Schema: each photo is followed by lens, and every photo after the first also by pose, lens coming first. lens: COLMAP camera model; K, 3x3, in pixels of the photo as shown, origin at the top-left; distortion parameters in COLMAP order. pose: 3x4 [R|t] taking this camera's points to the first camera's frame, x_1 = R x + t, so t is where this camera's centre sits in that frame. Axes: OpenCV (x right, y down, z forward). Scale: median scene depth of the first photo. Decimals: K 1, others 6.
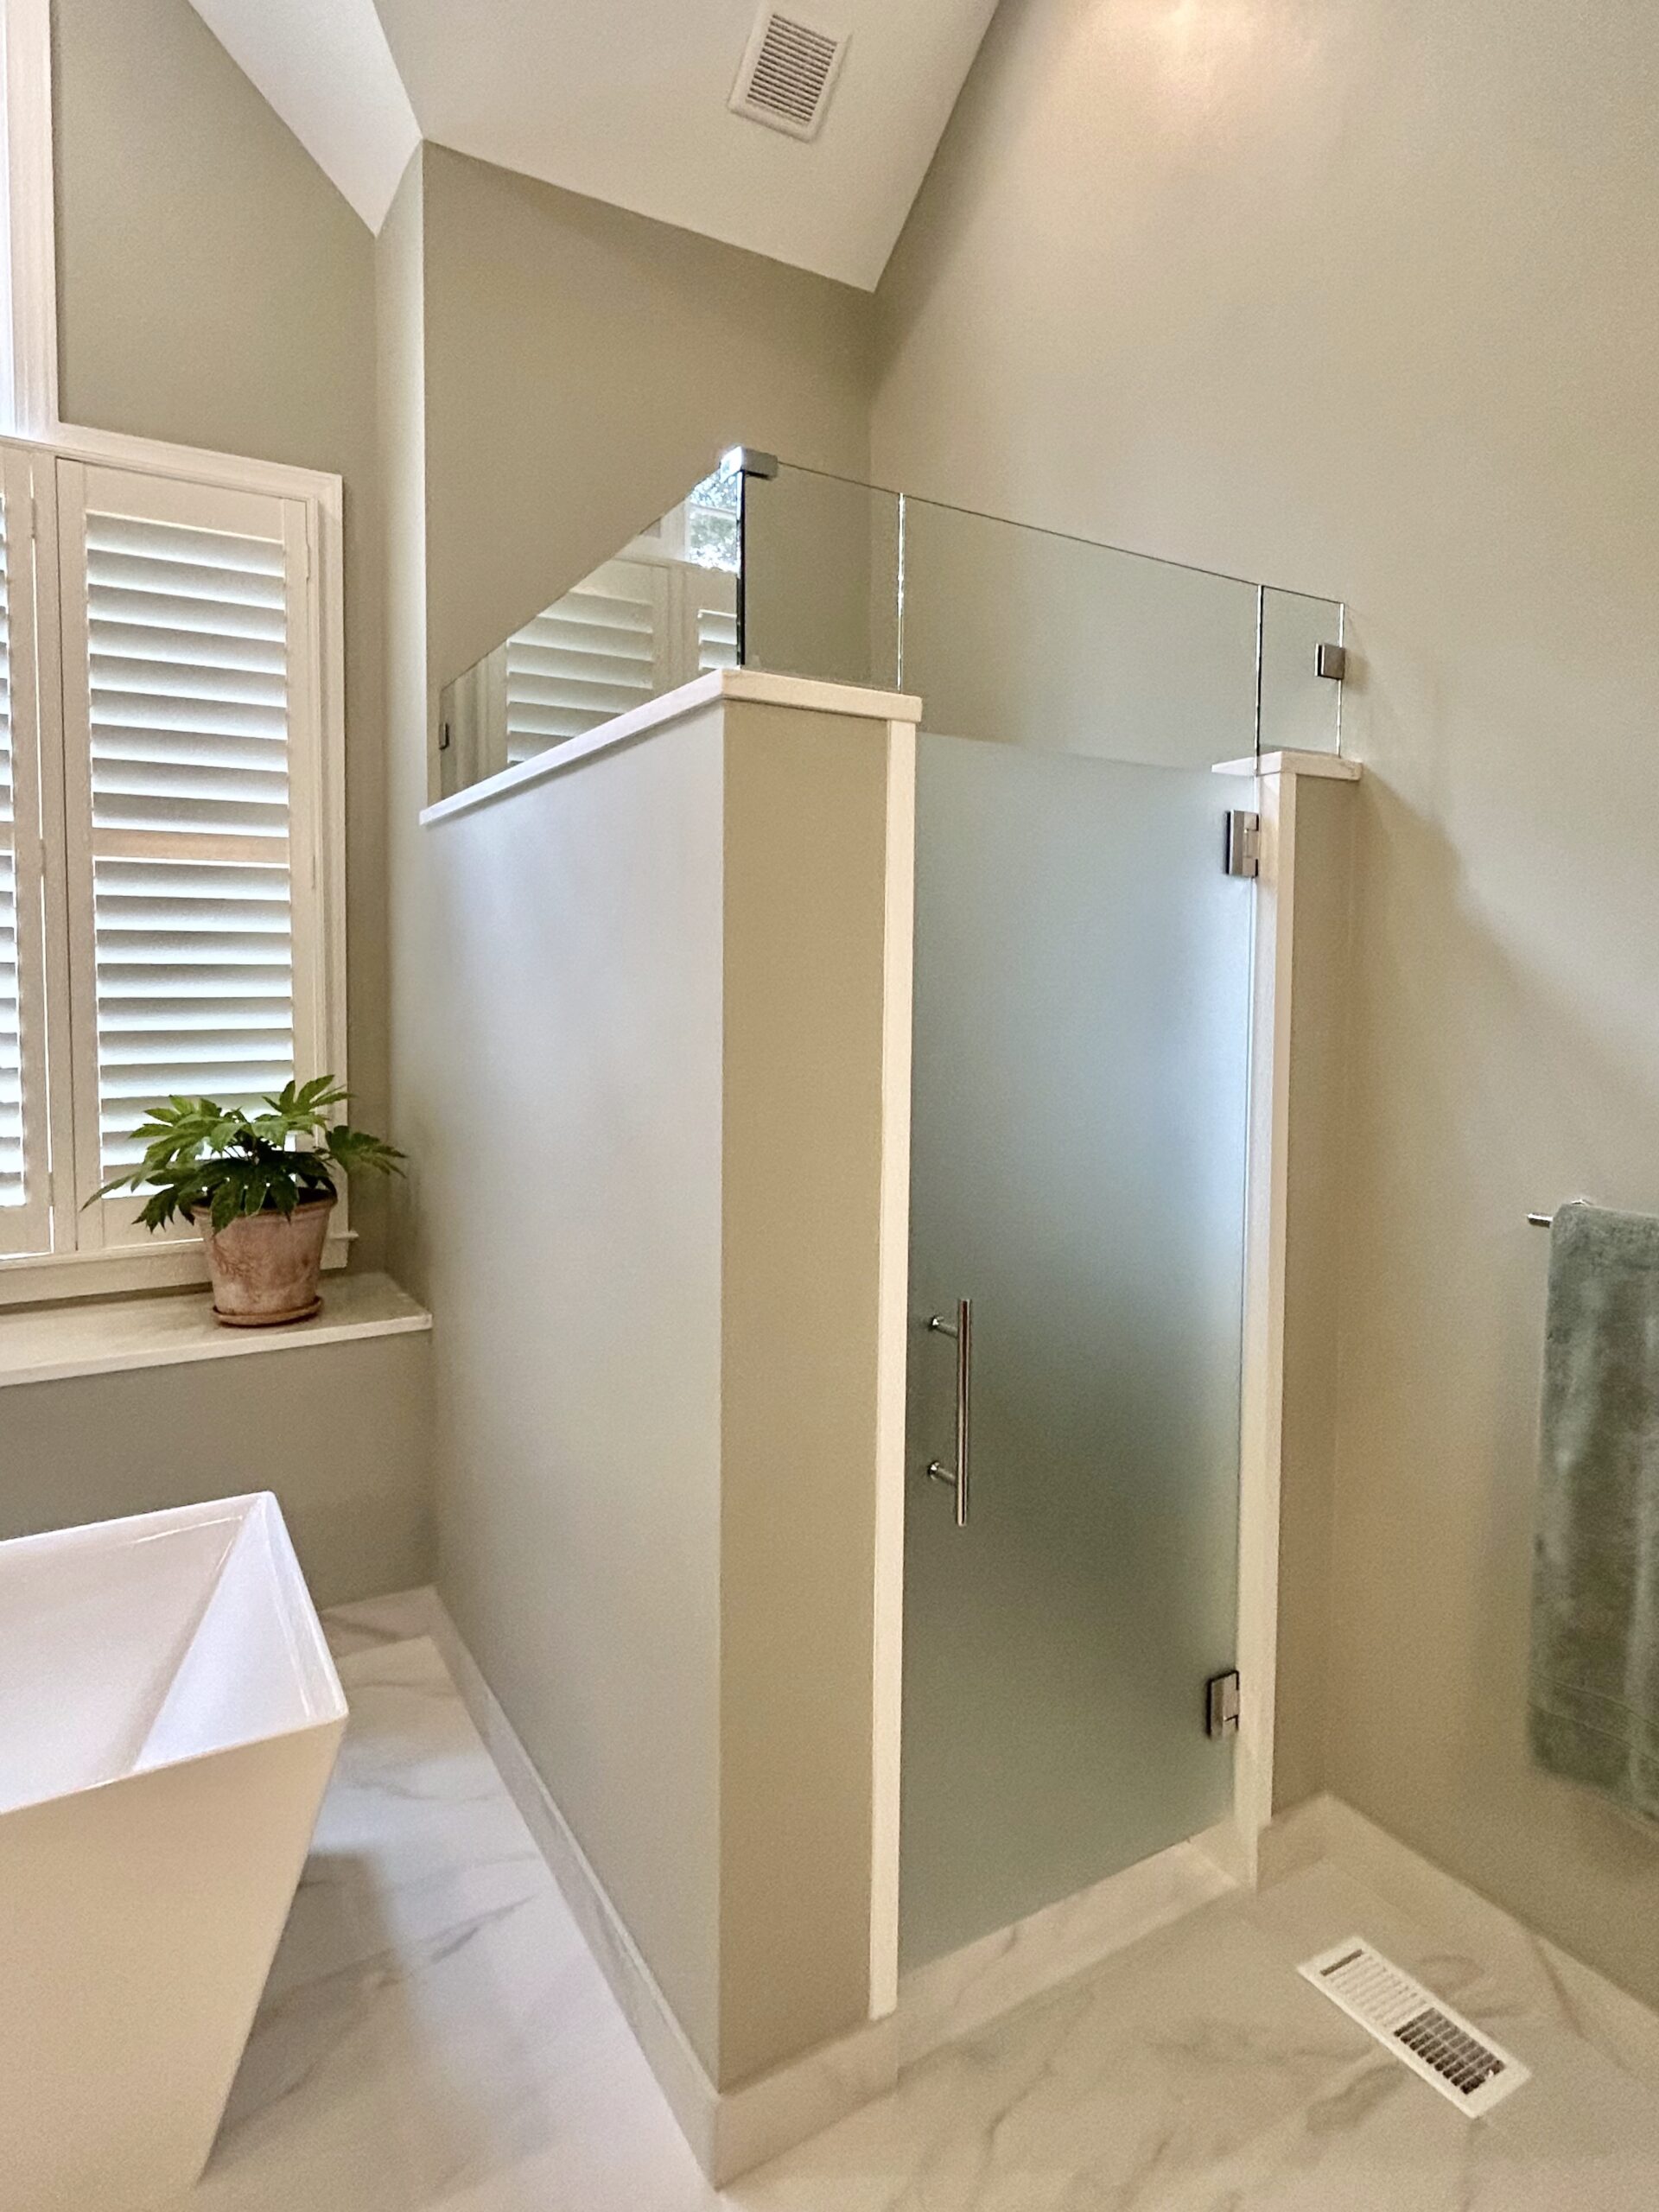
lens RADIAL K [[1316.9, 0, 829.5], [0, 1316.9, 1106.0], [0, 0, 1]] dist [-0.000408, 0.000083]
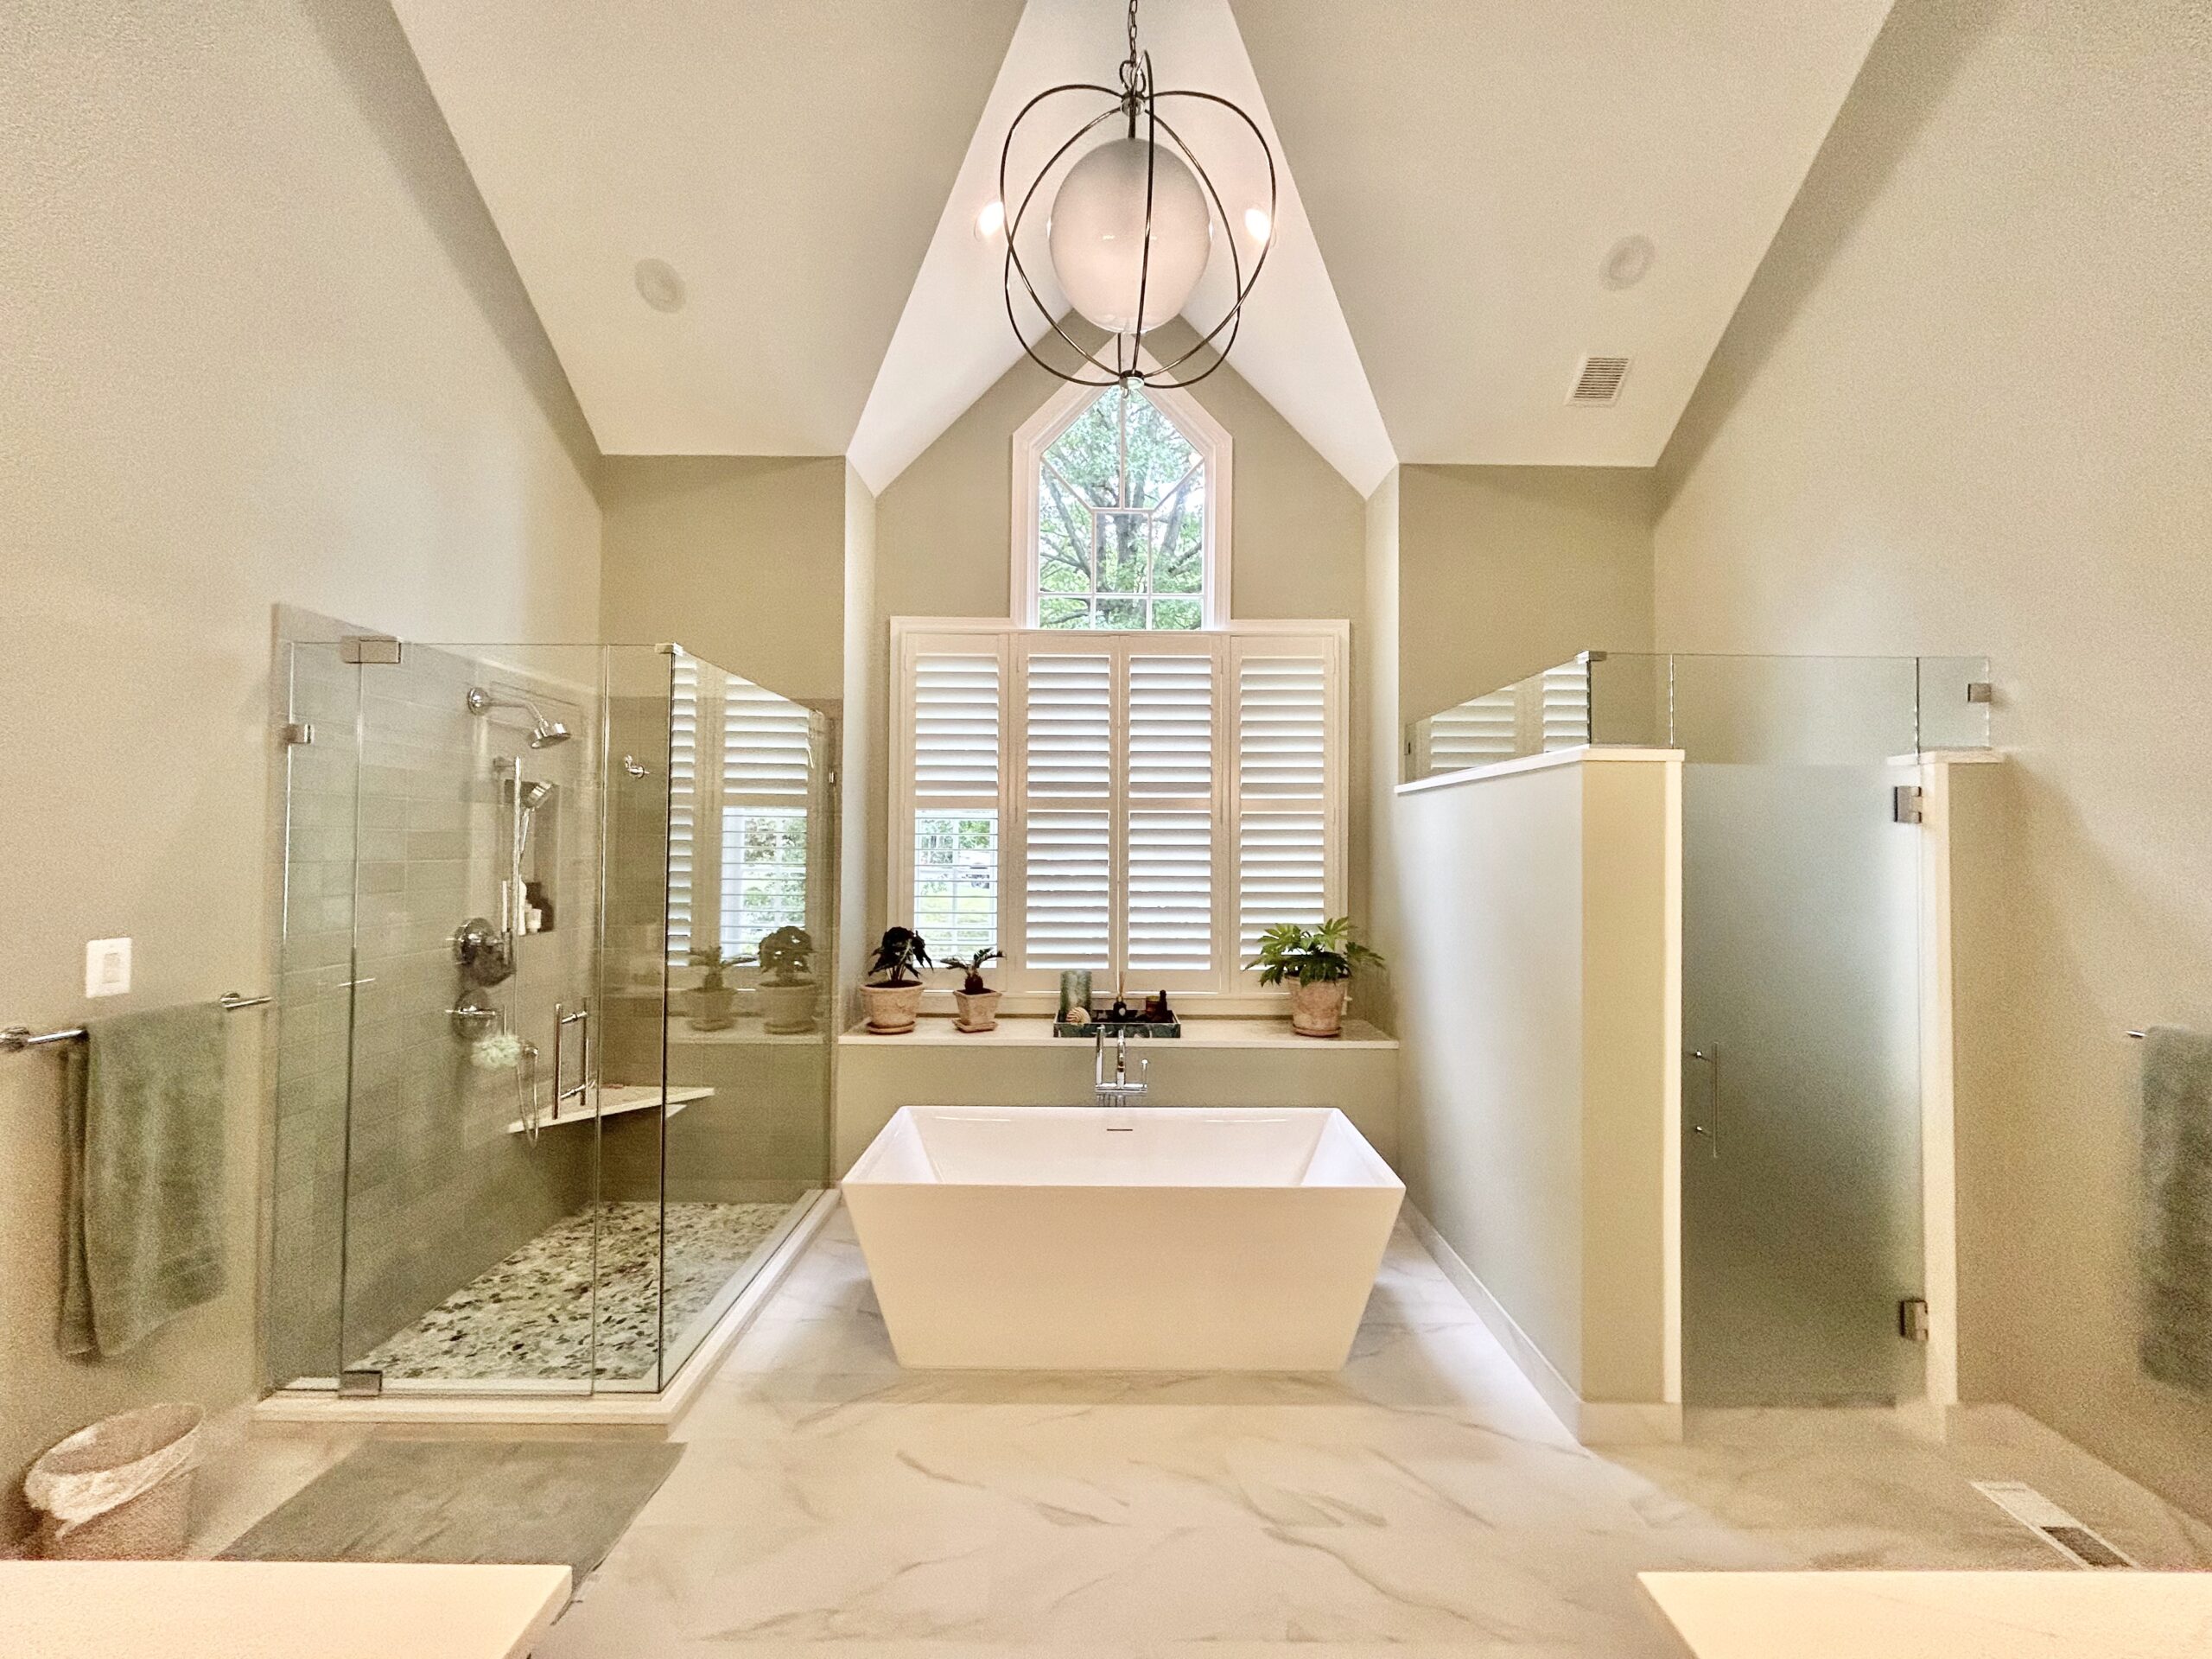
lens RADIAL K [[913.4, 0, 1111.6], [0, 913.4, 829.9], [0, 0, 1]] dist [0.009559, -0.000007]
pose [[0.874786, -0.006913, -0.484460, -0.017243], [-0.051421, 0.992926, -0.107020, 0.017664], [0.481773, 0.118531, 0.868242, -0.547783]]
